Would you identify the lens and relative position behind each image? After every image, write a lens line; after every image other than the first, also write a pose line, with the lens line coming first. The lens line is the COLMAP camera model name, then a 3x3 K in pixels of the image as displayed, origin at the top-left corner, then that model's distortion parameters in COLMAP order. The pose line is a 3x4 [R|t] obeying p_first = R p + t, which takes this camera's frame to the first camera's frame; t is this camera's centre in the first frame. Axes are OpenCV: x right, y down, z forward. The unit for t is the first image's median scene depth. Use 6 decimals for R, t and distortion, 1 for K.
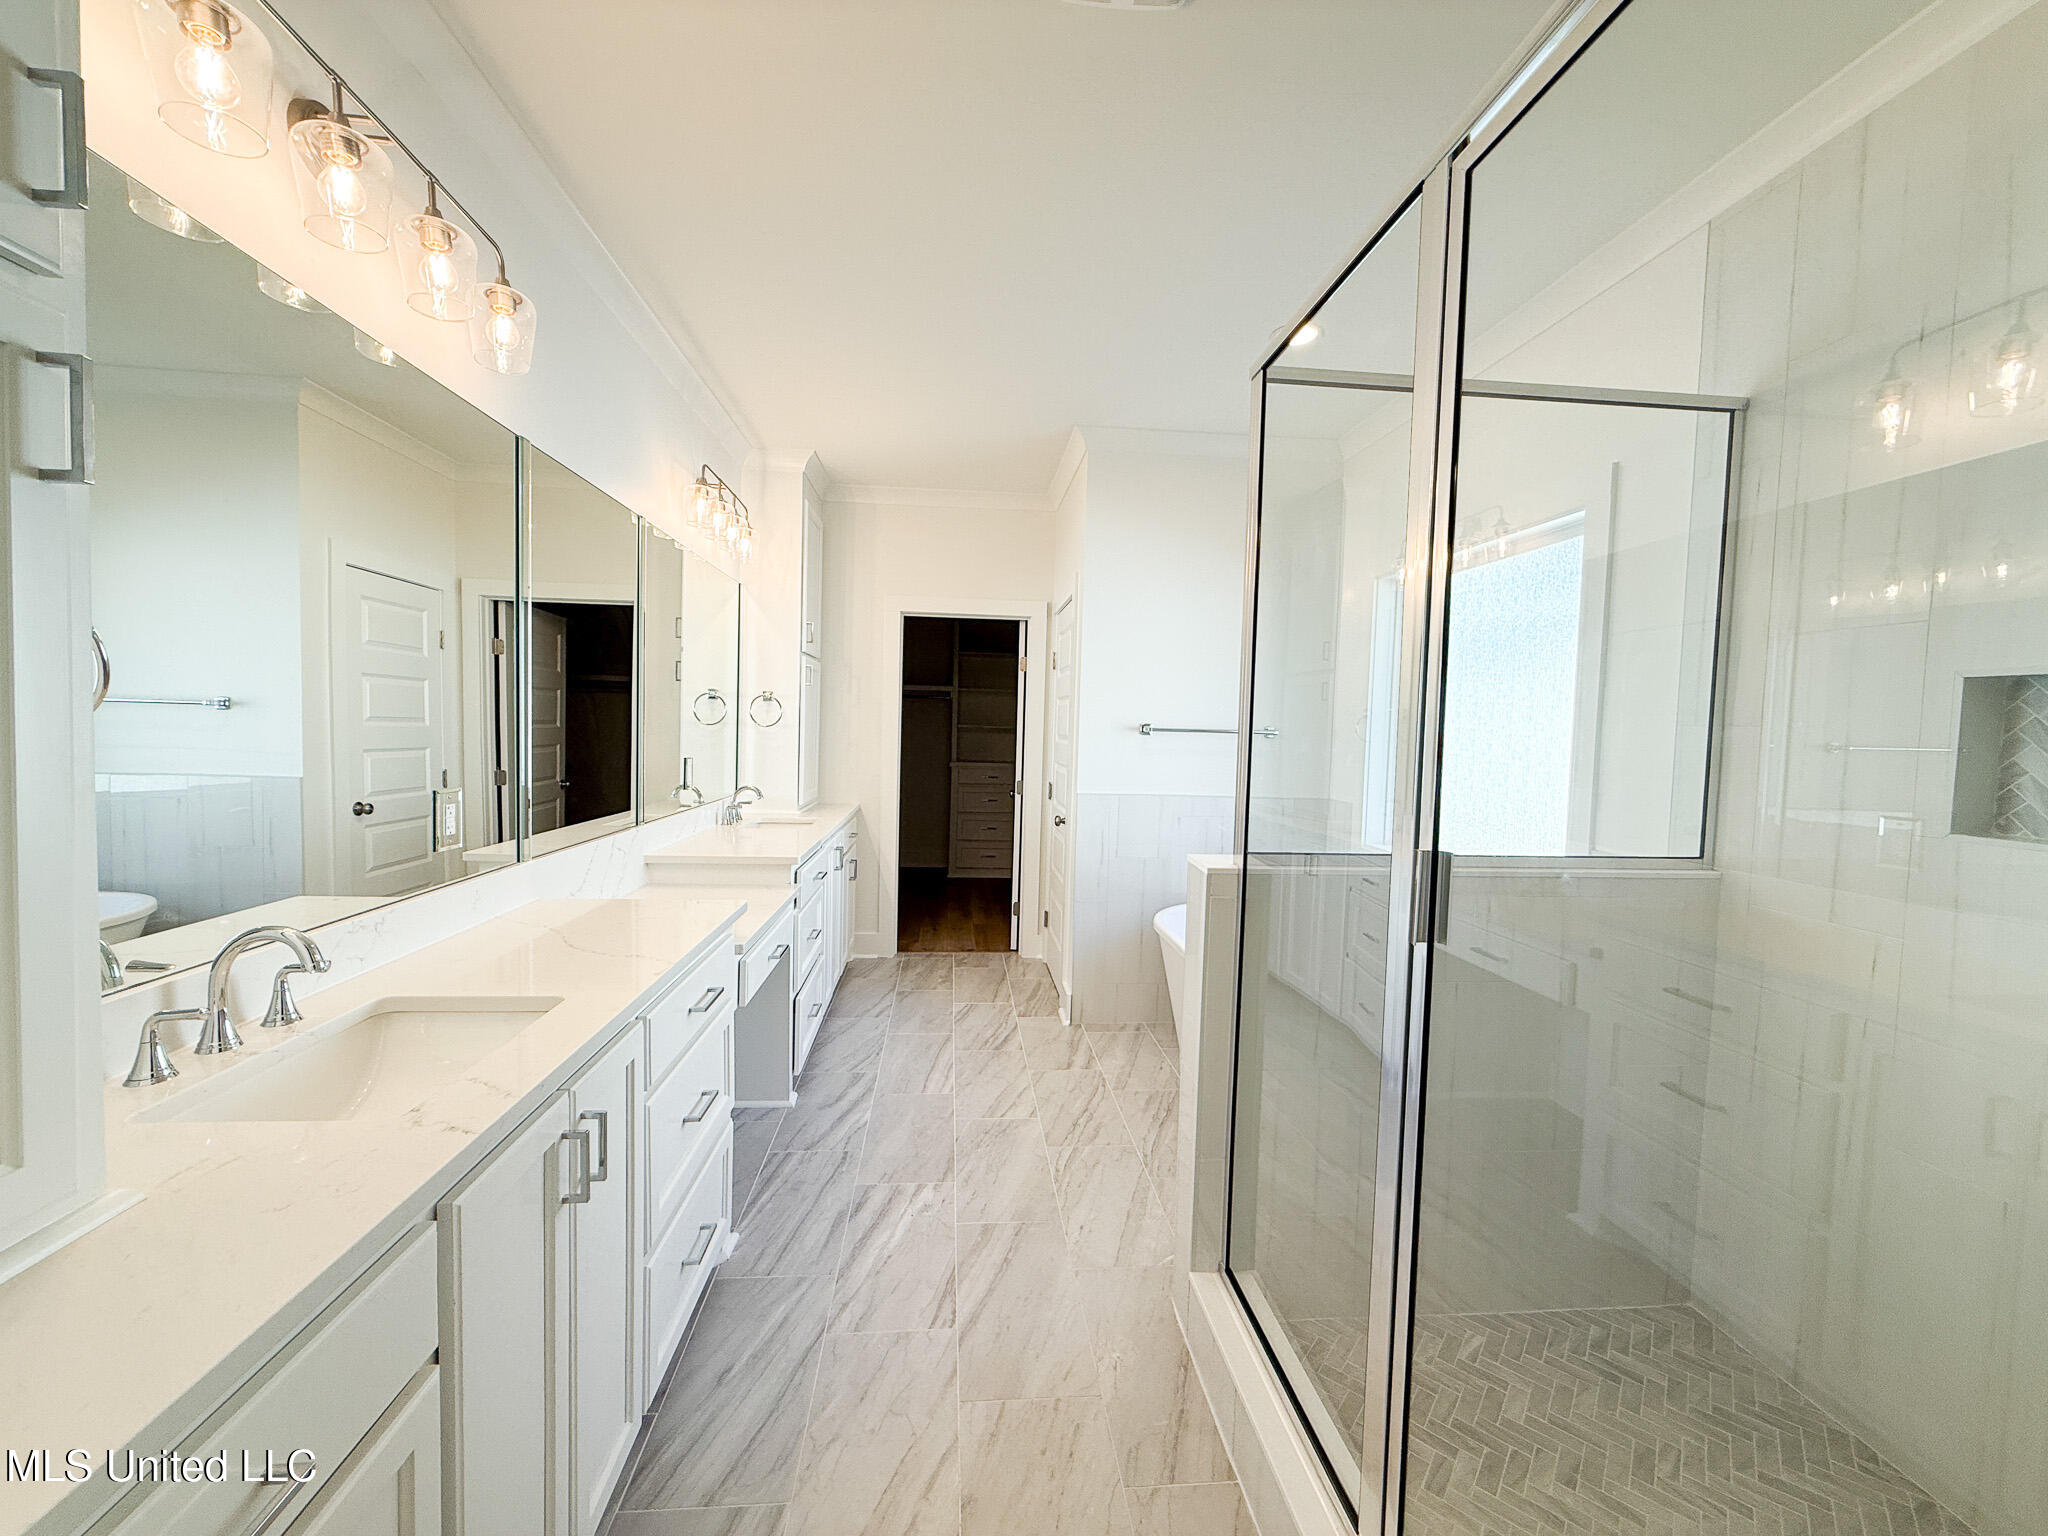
lens RADIAL K [[814.7, 0, 1028.7], [0, 814.7, 759.6], [0, 0, 1]] dist [-0.000867, 0.000471]
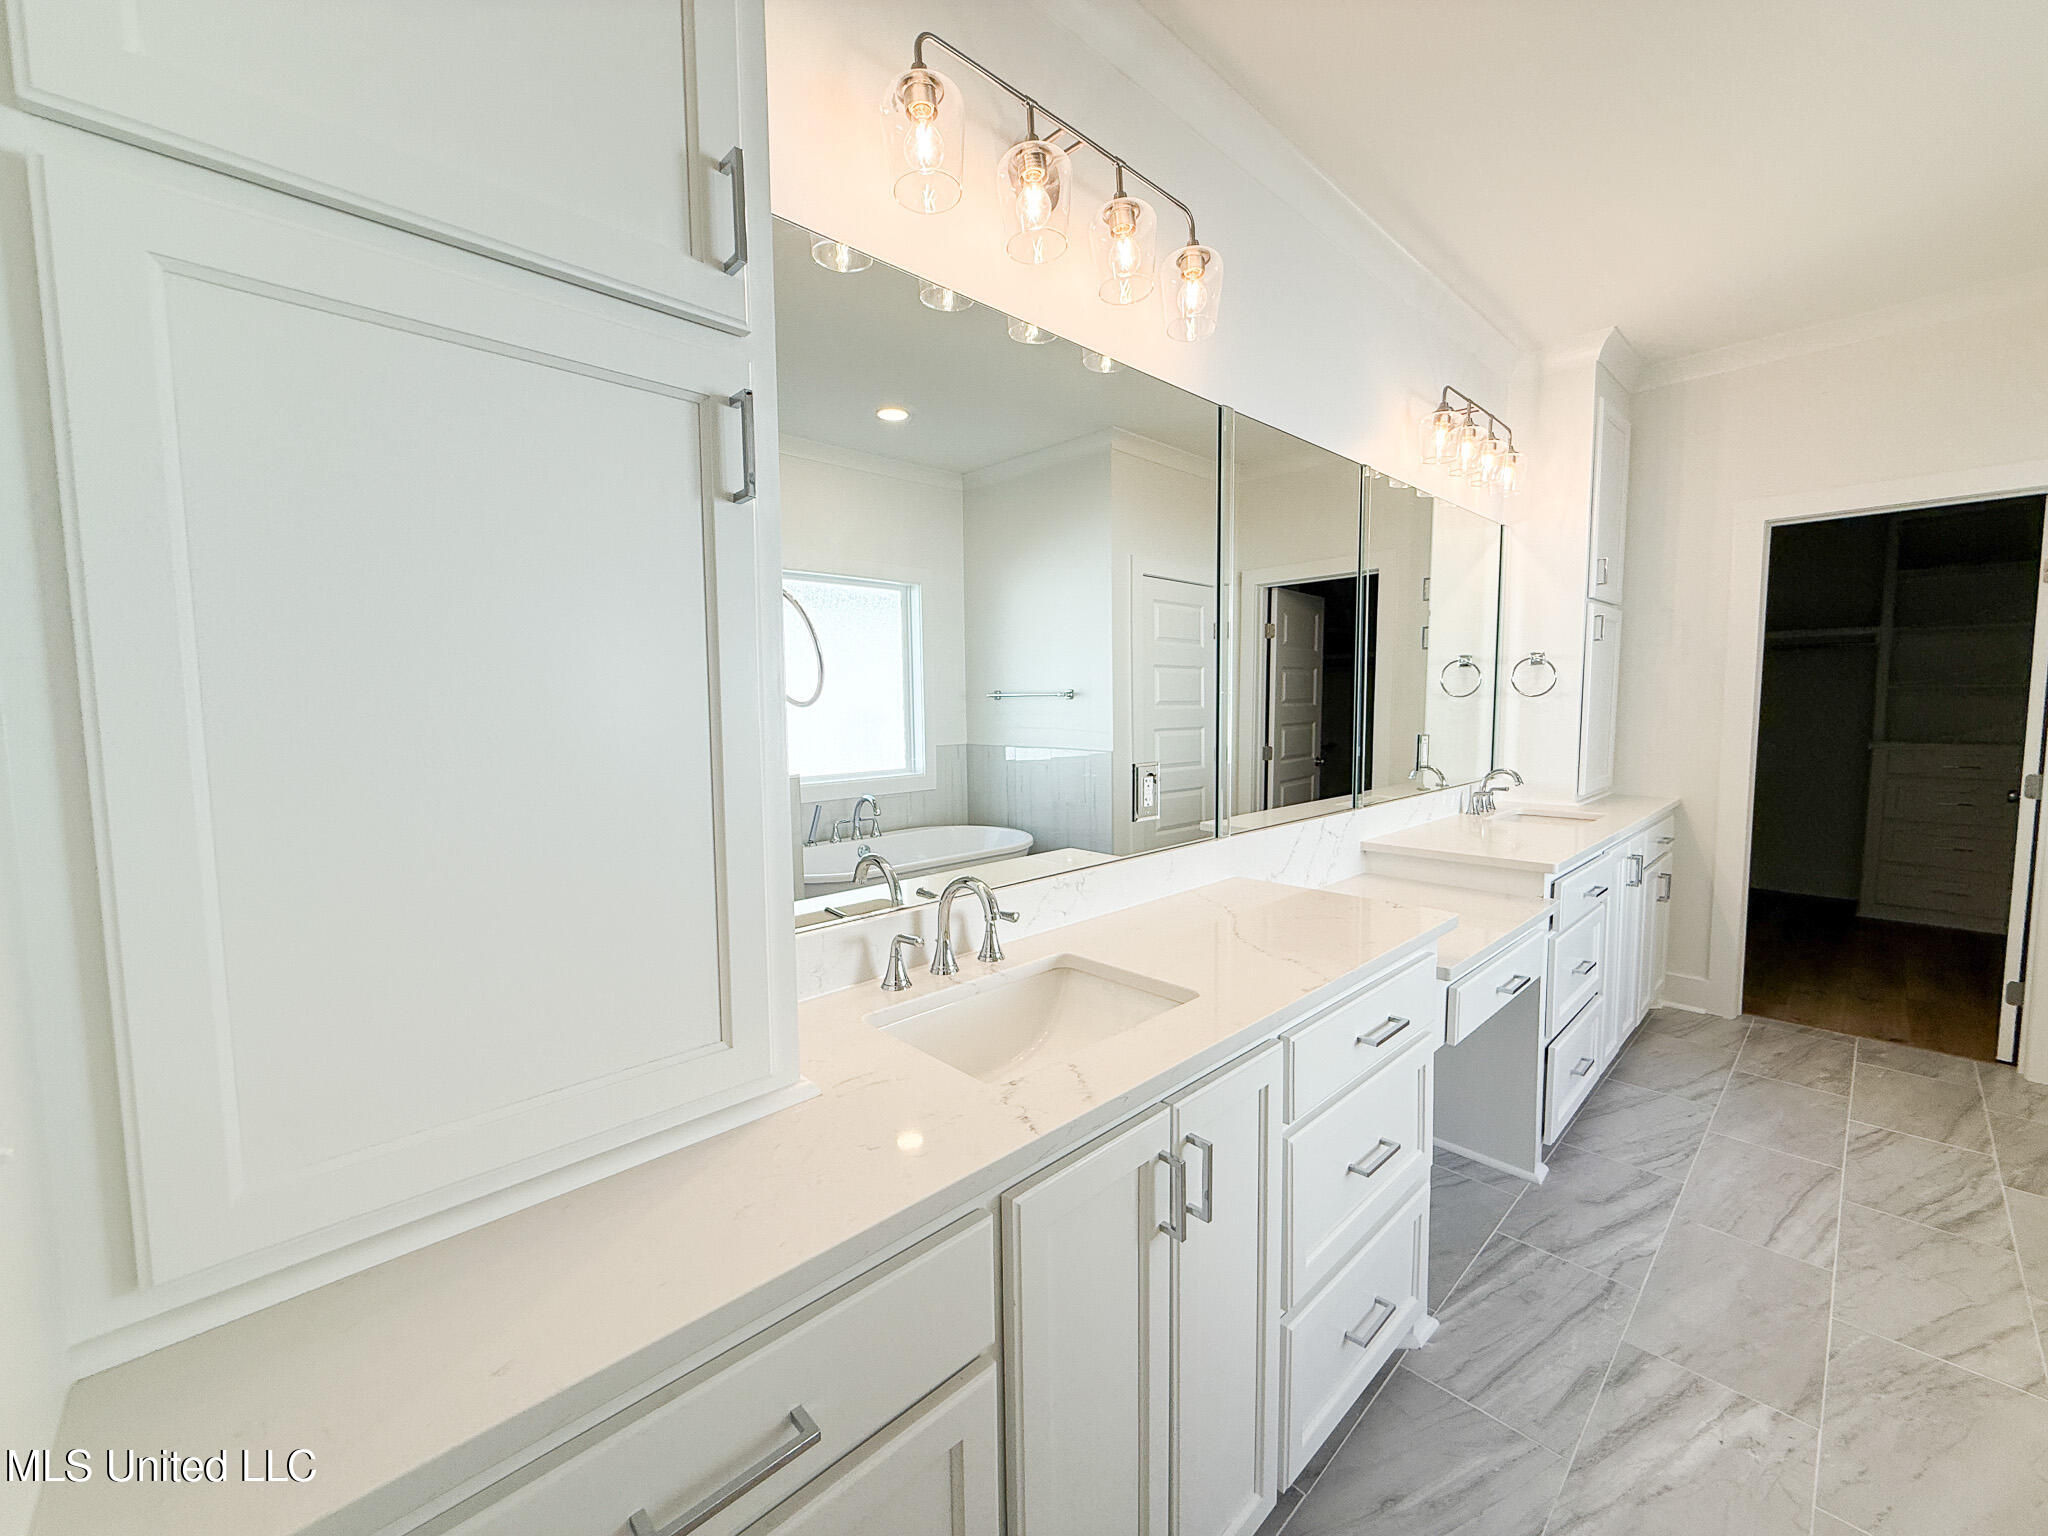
lens RADIAL K [[814.7, 0, 1013.1], [0, 814.7, 767.7], [0, 0, 1]] dist [-0.000867, 0.000471]
pose [[0.609841, 0.028763, -0.792002, 0.009932], [-0.001304, 0.999376, 0.035290, 0.004065], [0.792523, -0.020489, 0.609498, 0.166725]]
